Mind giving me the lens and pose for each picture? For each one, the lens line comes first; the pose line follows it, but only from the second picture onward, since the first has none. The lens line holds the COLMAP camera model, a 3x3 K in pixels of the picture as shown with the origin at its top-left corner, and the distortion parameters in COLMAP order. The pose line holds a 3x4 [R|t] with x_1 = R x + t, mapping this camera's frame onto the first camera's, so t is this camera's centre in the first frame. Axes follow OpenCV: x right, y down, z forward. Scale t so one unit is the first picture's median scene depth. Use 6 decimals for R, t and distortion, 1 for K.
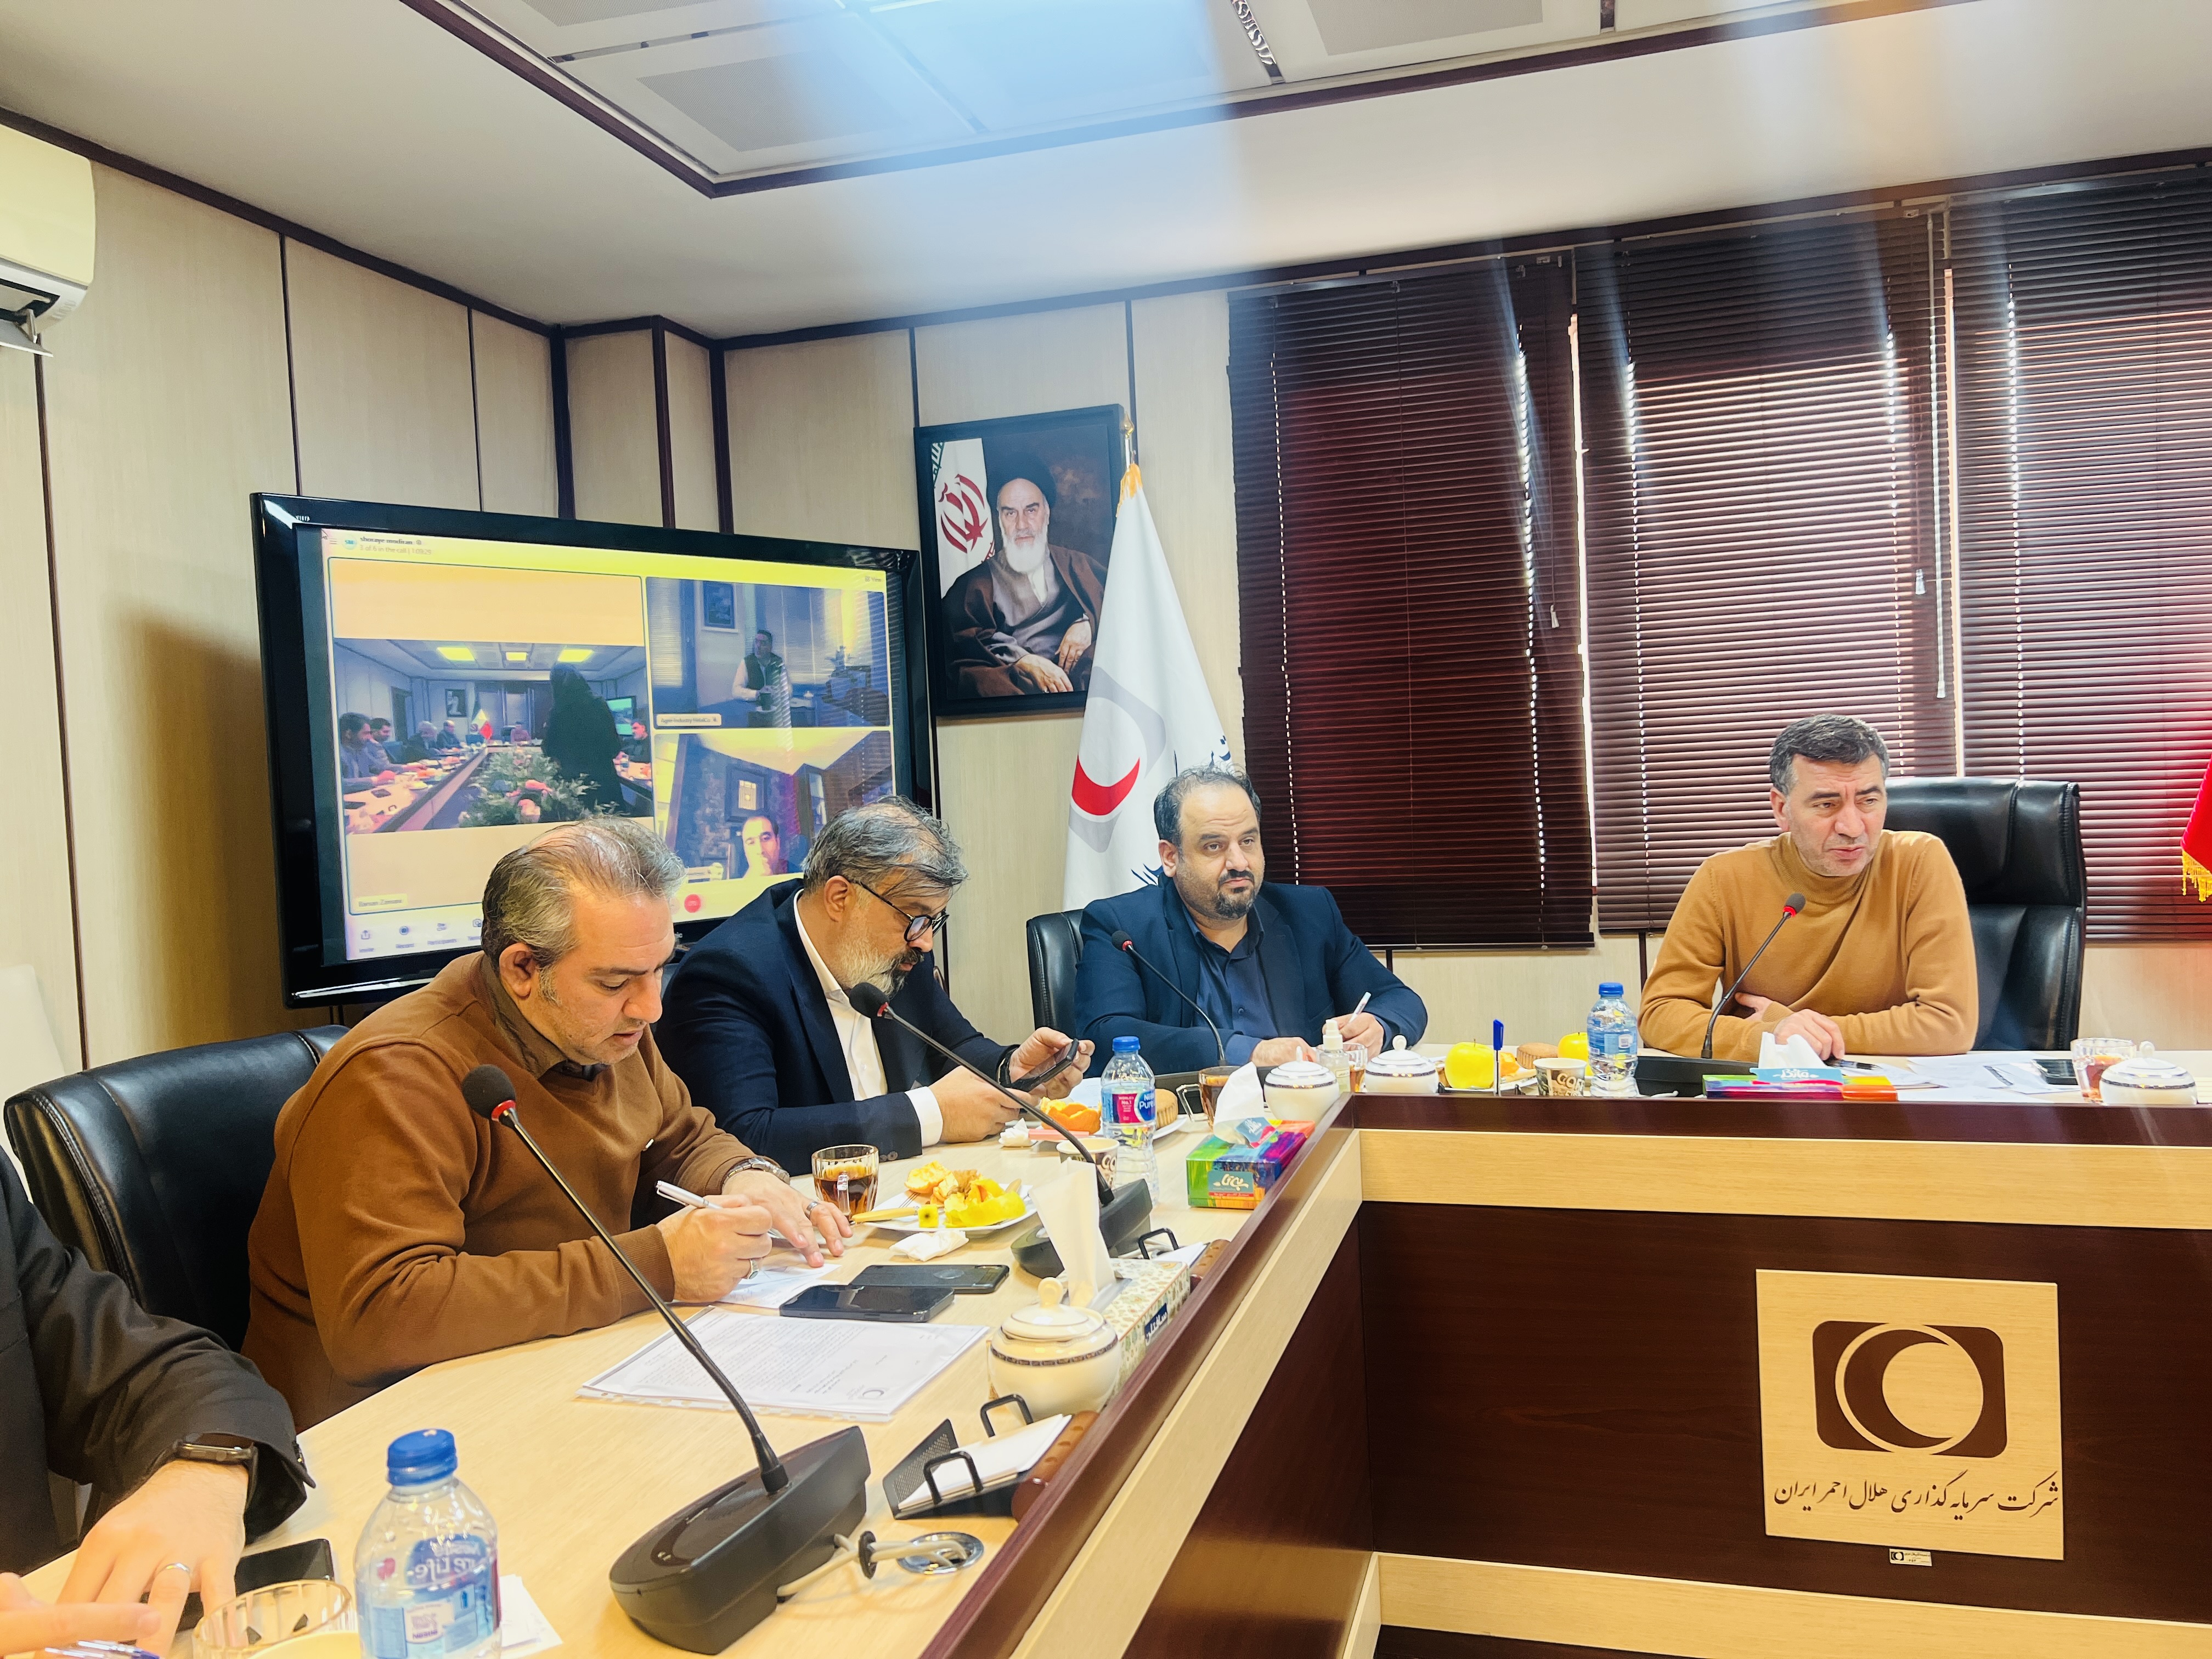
lens RADIAL K [[1675.9, 0, 1117.4], [0, 1675.9, 812.1], [0, 0, 1]] dist [0.050172, -0.048394]
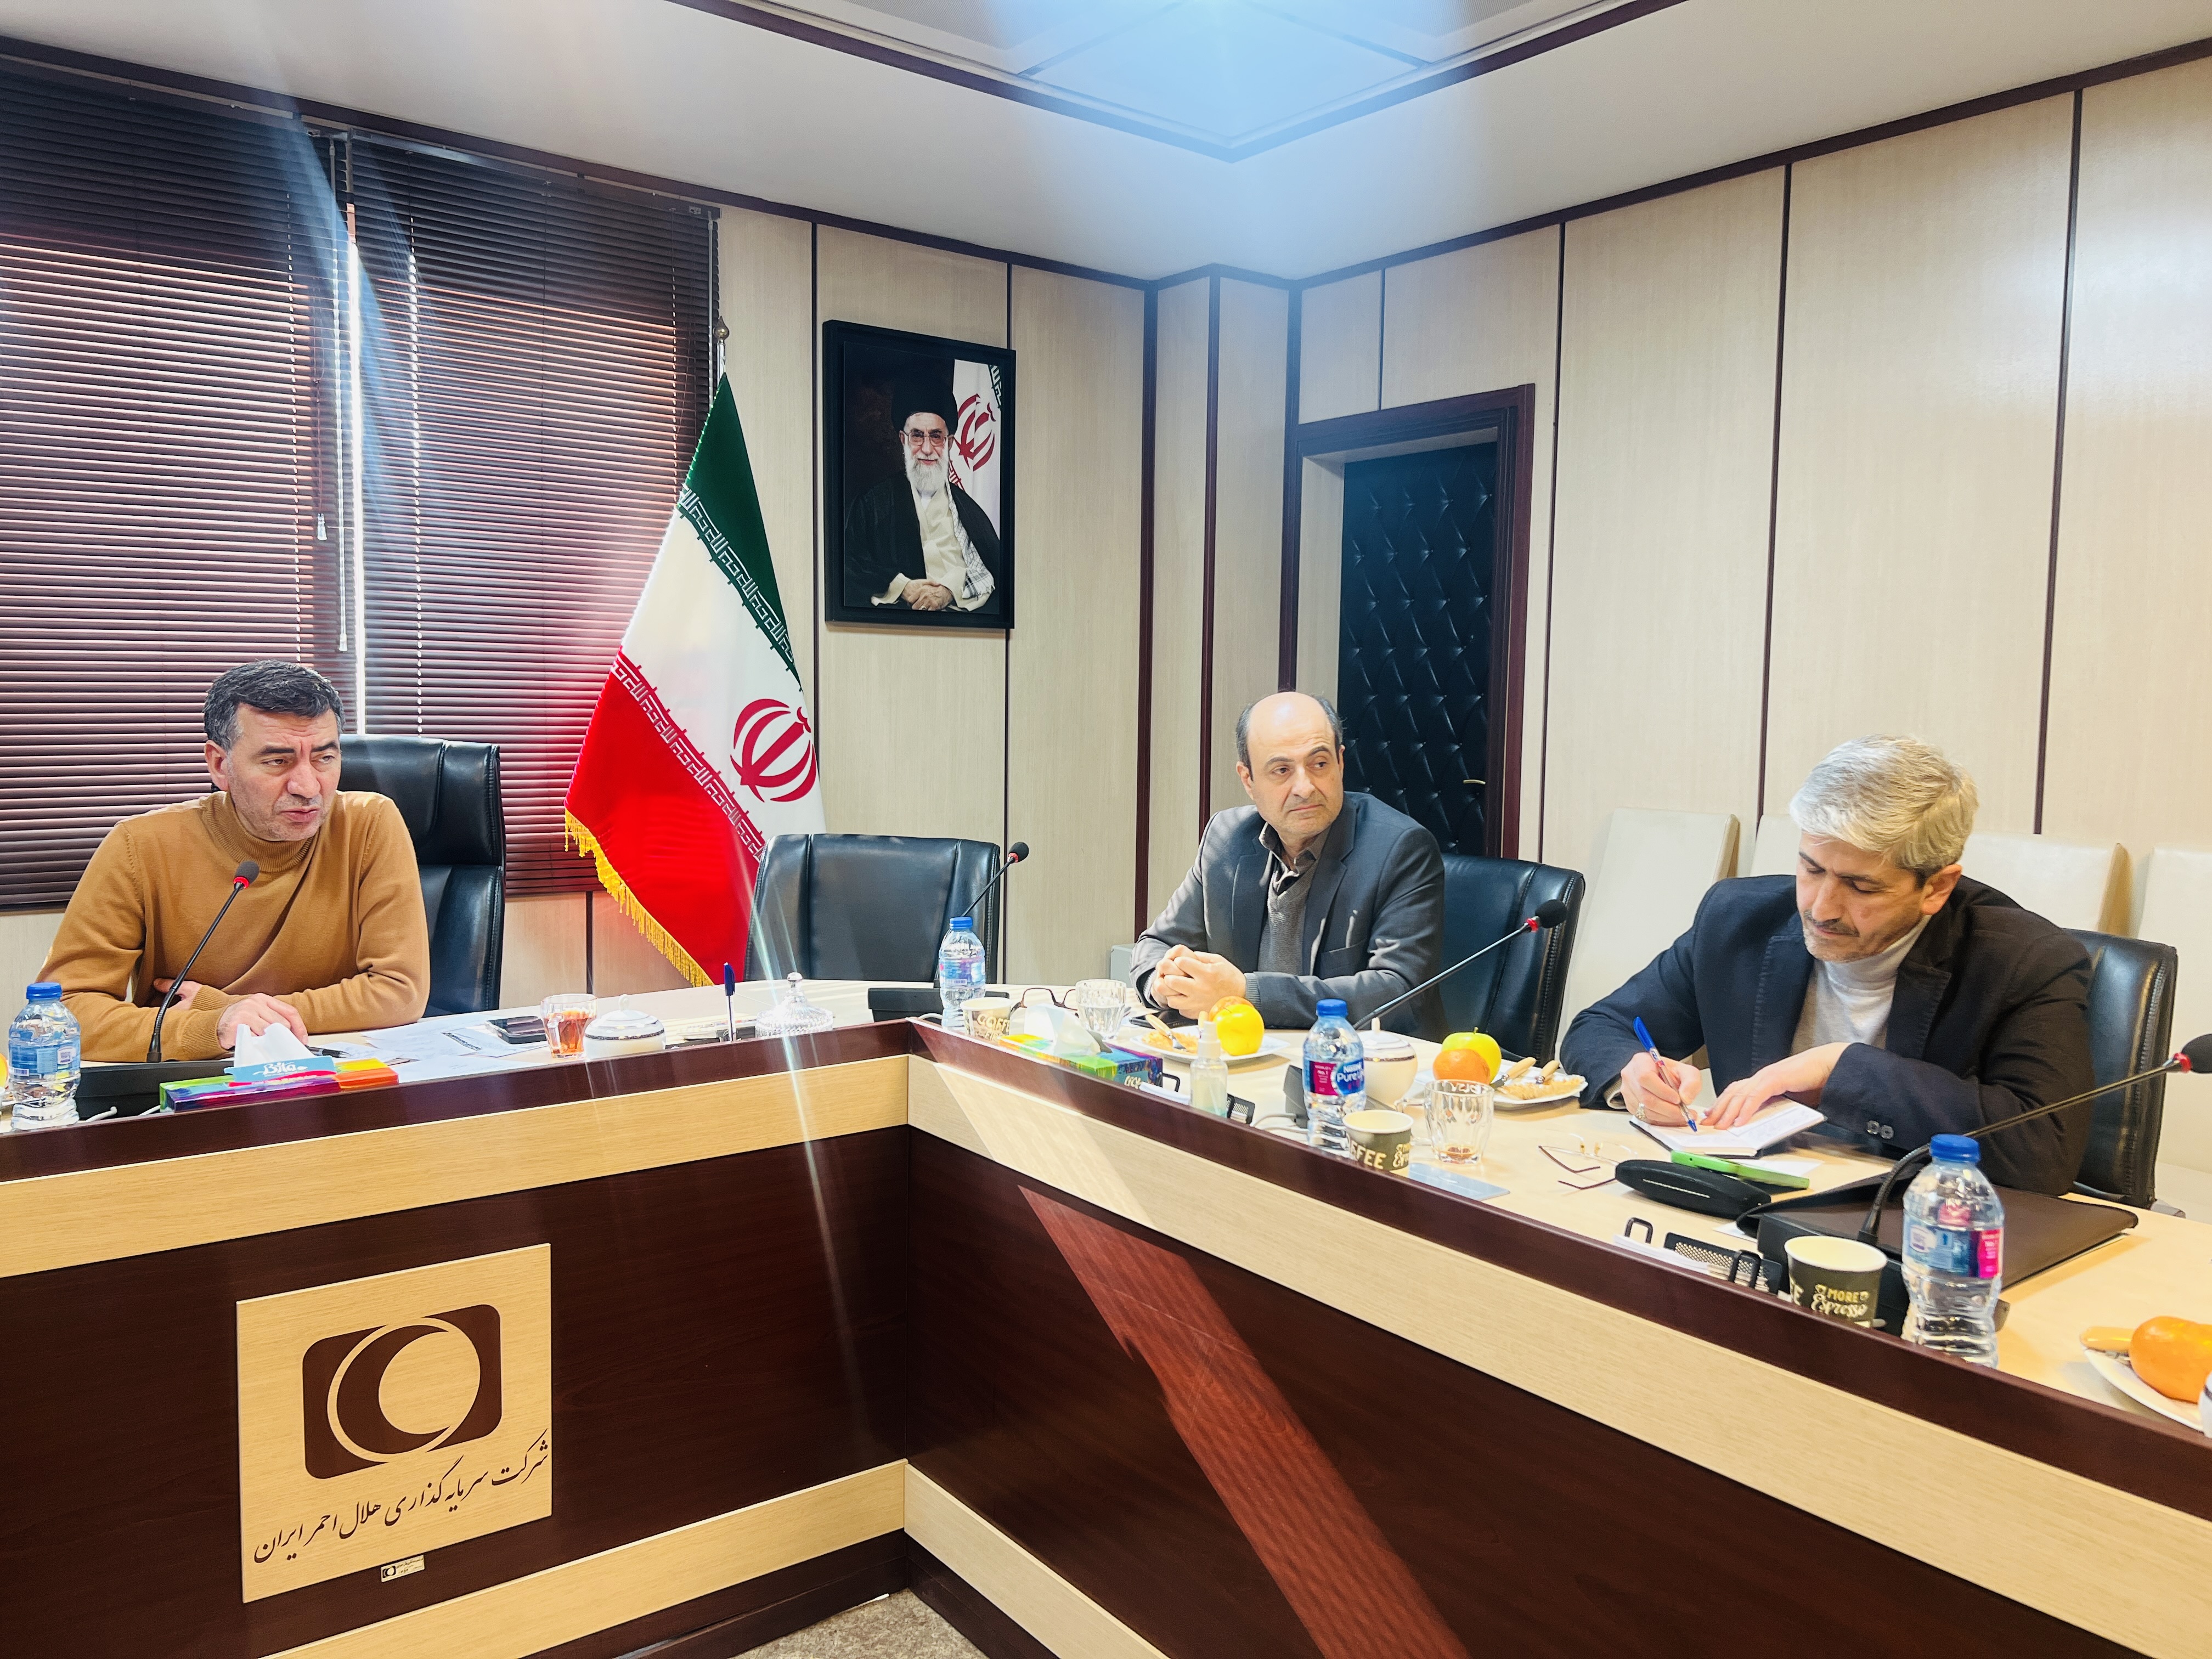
lens RADIAL K [[1675.9, 0, 1117.4], [0, 1675.9, 812.1], [0, 0, 1]] dist [0.050172, -0.048394]
pose [[0.586422, -0.002339, 0.810002, -0.045499], [-0.019330, 0.999671, 0.016881, -0.001223], [-0.809775, -0.025557, 0.586184, 0.109680]]
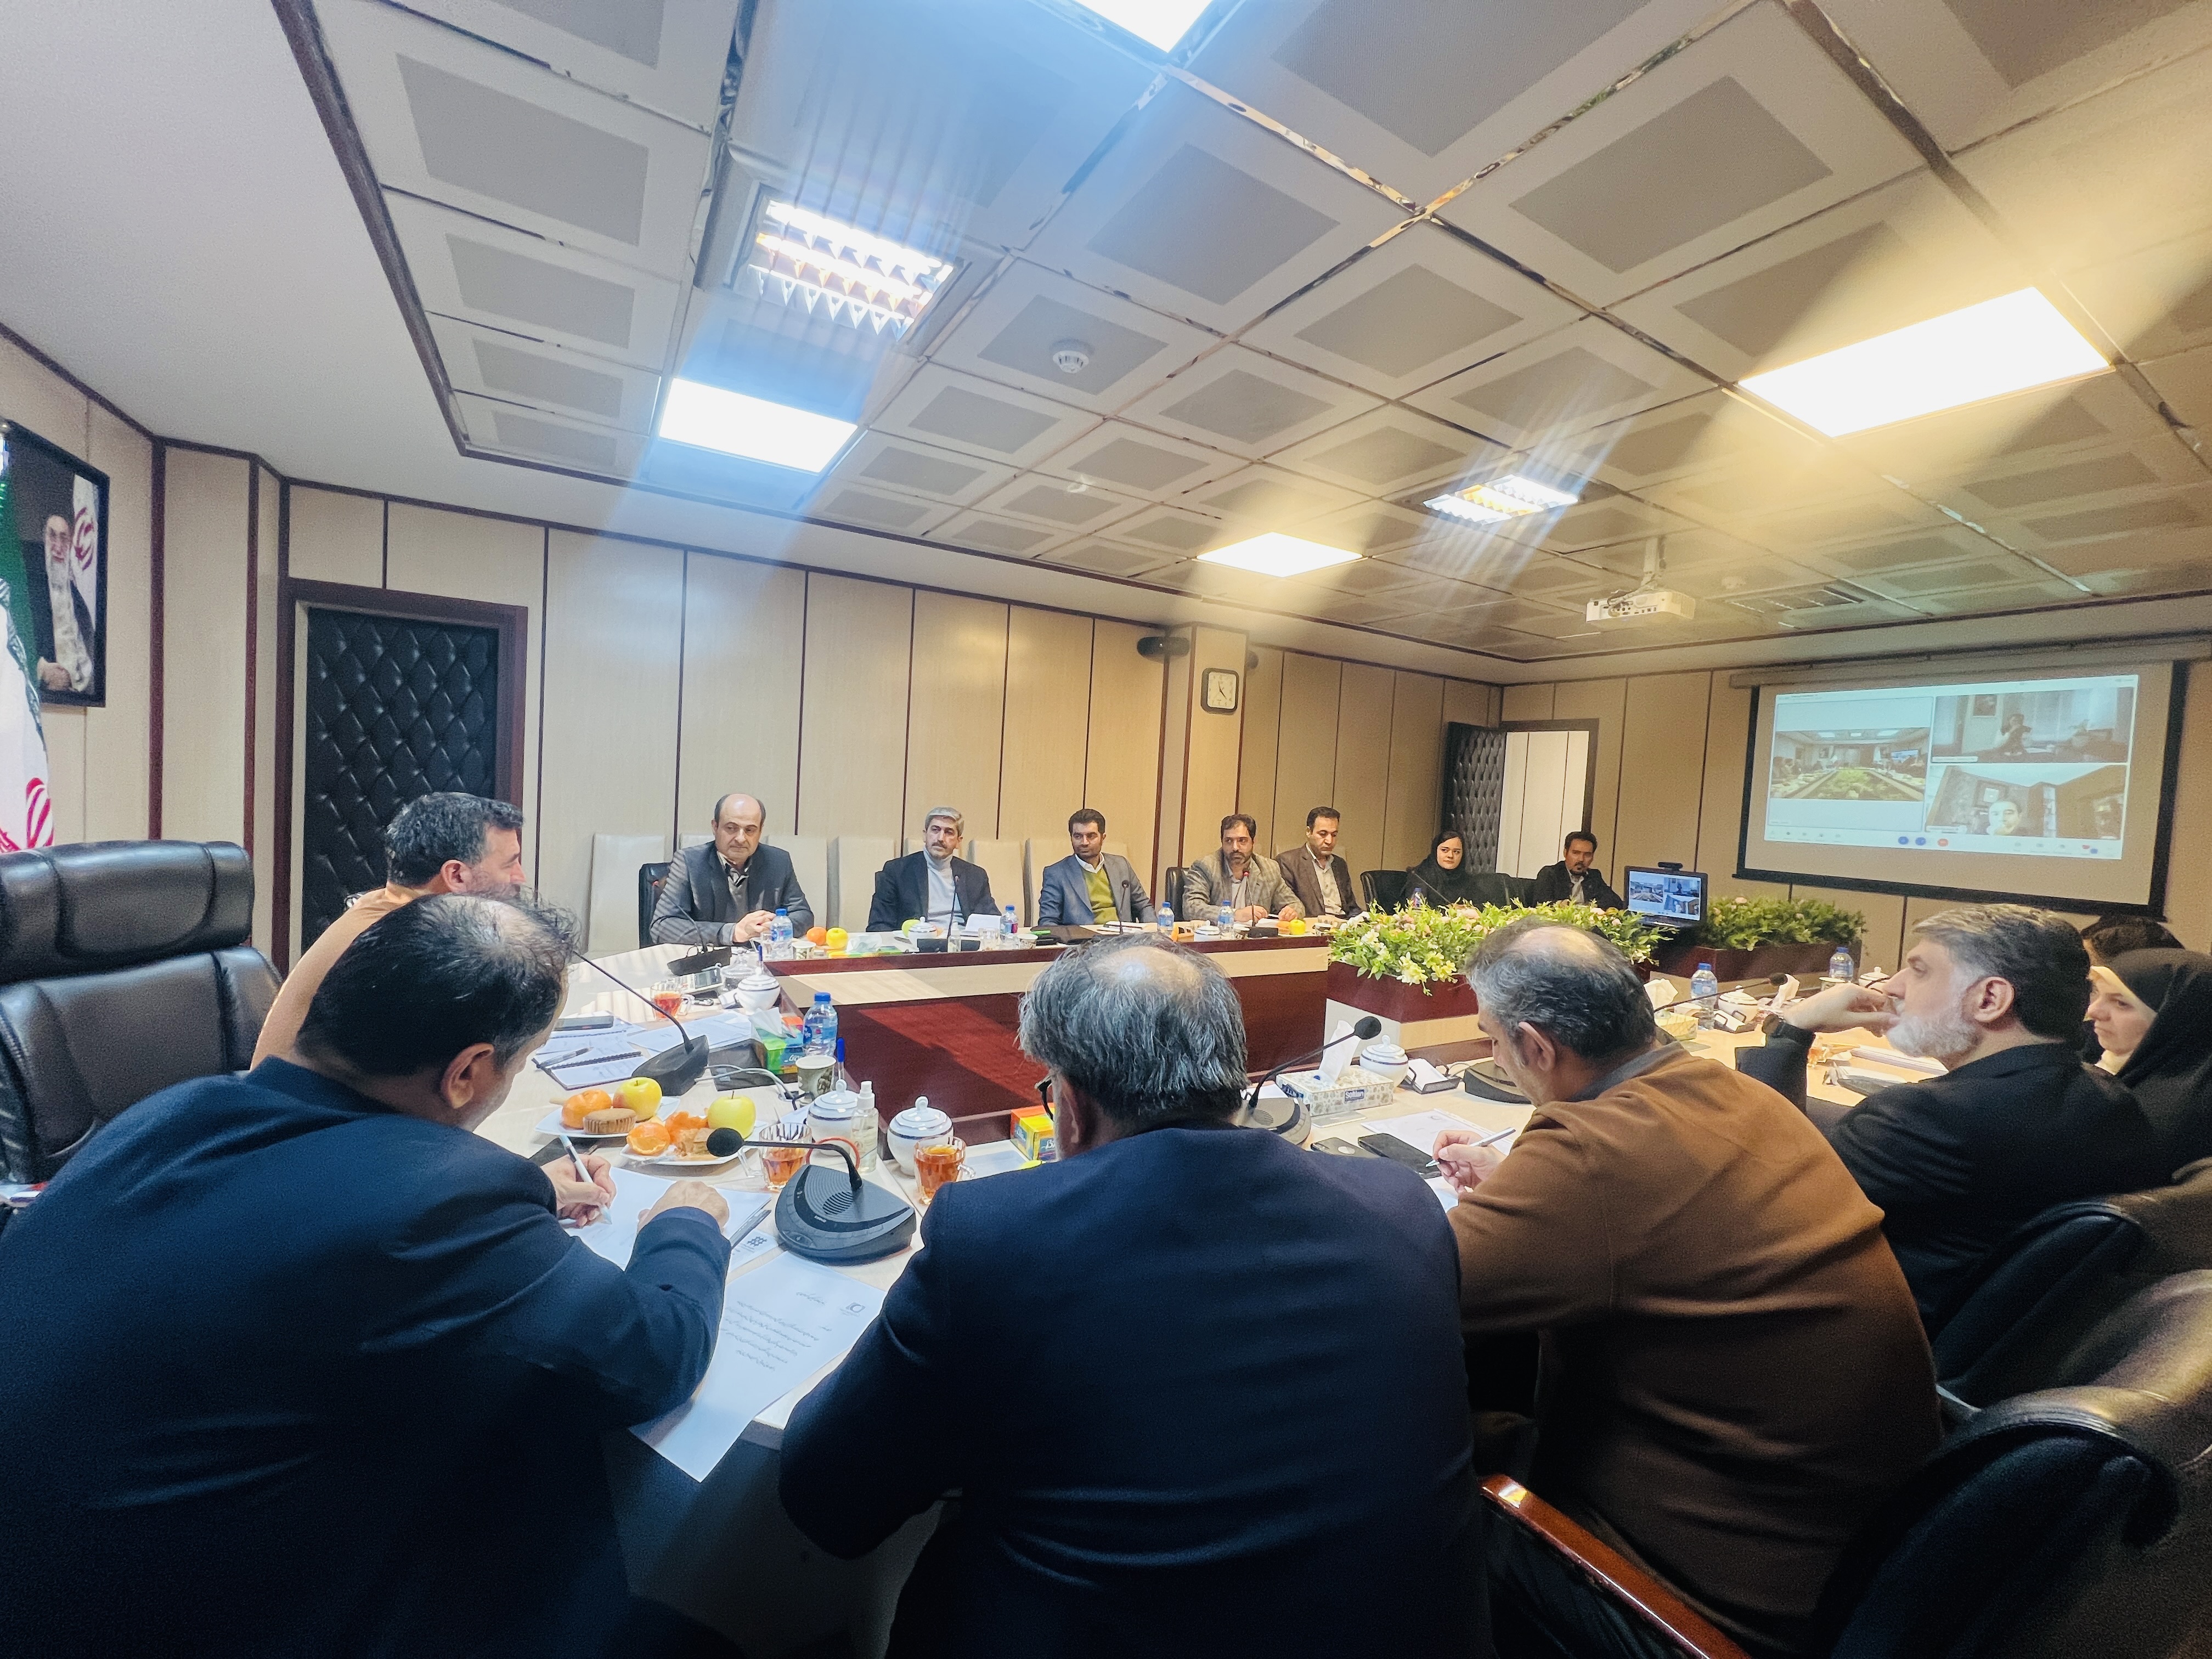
lens RADIAL K [[885.8, 0, 1098.6], [0, 885.8, 824.9], [0, 0, 1]] dist [-0.001061, -0.000252]
pose [[-0.721989, -0.027580, 0.691354, -0.331726], [-0.007252, 0.999452, 0.032297, -0.059003], [-0.691866, 0.018305, -0.721794, 1.135153]]
